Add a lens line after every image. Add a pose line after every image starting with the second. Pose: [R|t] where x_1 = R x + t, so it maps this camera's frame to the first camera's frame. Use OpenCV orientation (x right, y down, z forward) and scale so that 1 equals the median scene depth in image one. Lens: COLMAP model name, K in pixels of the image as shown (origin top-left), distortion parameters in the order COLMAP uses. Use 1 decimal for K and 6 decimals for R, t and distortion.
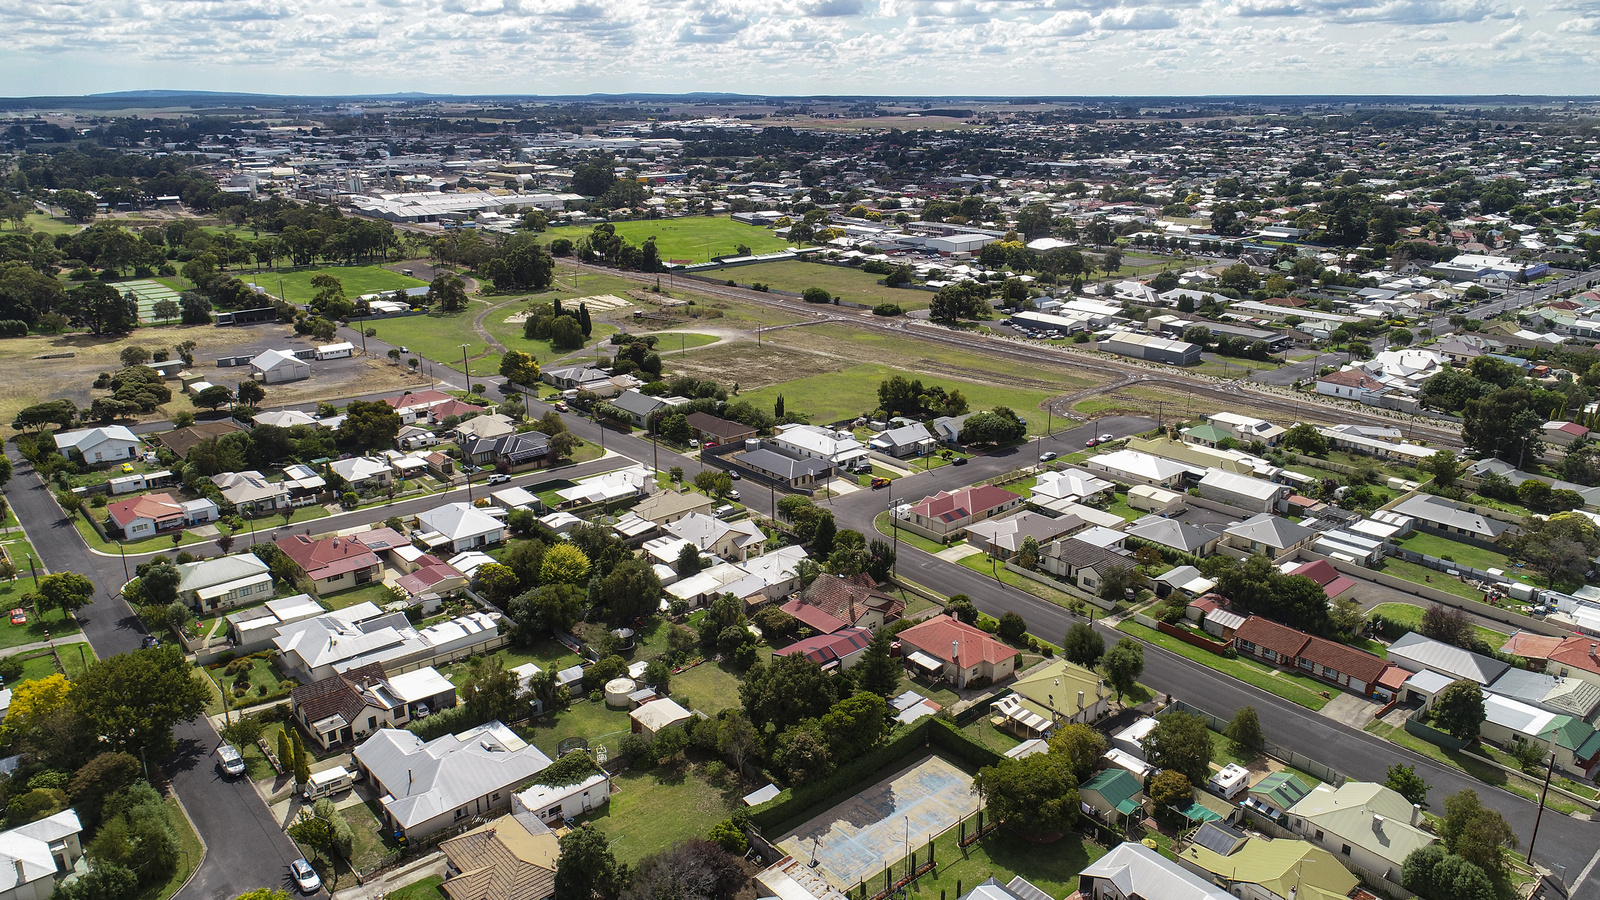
lens RADIAL K [[1070.0, 0, 803.6], [0, 1070.0, 446.3], [0, 0, 1]] dist [-0.000673, -0.000992]
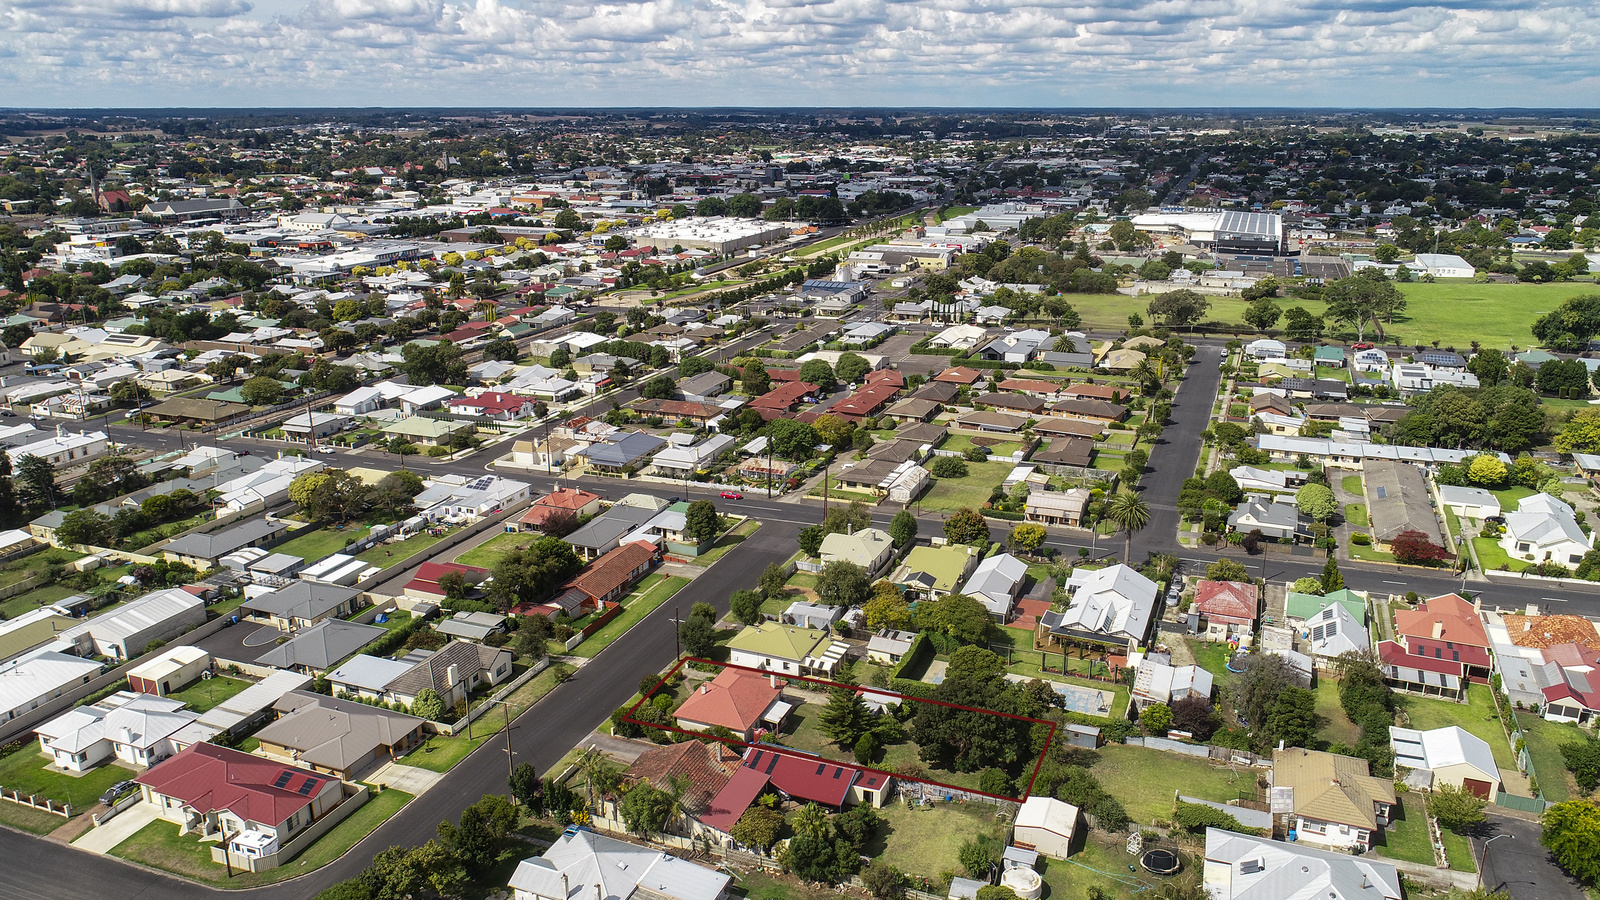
lens RADIAL K [[1149.6, 0, 797.4], [0, 1149.6, 451.8], [0, 0, 1]] dist [-0.004234, -0.003953]
pose [[-0.448419, -0.258262, 0.855700, -0.510729], [0.271271, 0.872869, 0.405600, -0.296760], [-0.851665, 0.414005, -0.321352, 0.926596]]
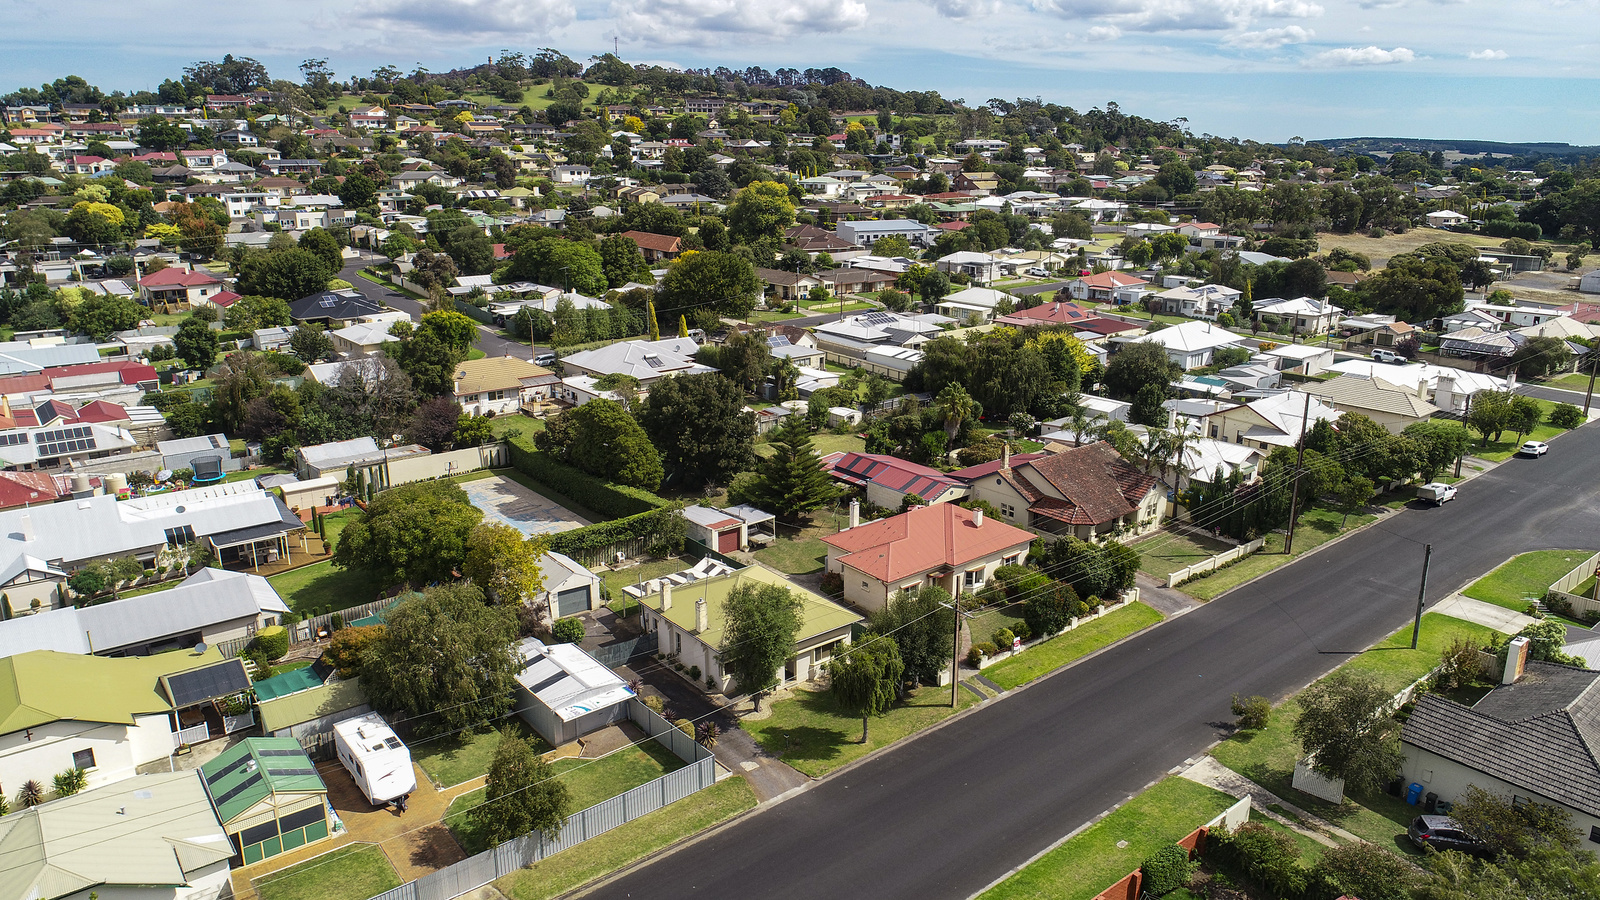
lens RADIAL K [[1070.0, 0, 803.6], [0, 1070.0, 446.3], [0, 0, 1]] dist [-0.000673, -0.000992]
pose [[-0.051423, 0.257614, -0.964879, 0.497180], [-0.303533, 0.916419, 0.260853, 0.021978], [0.951432, 0.306287, 0.031069, 0.743461]]
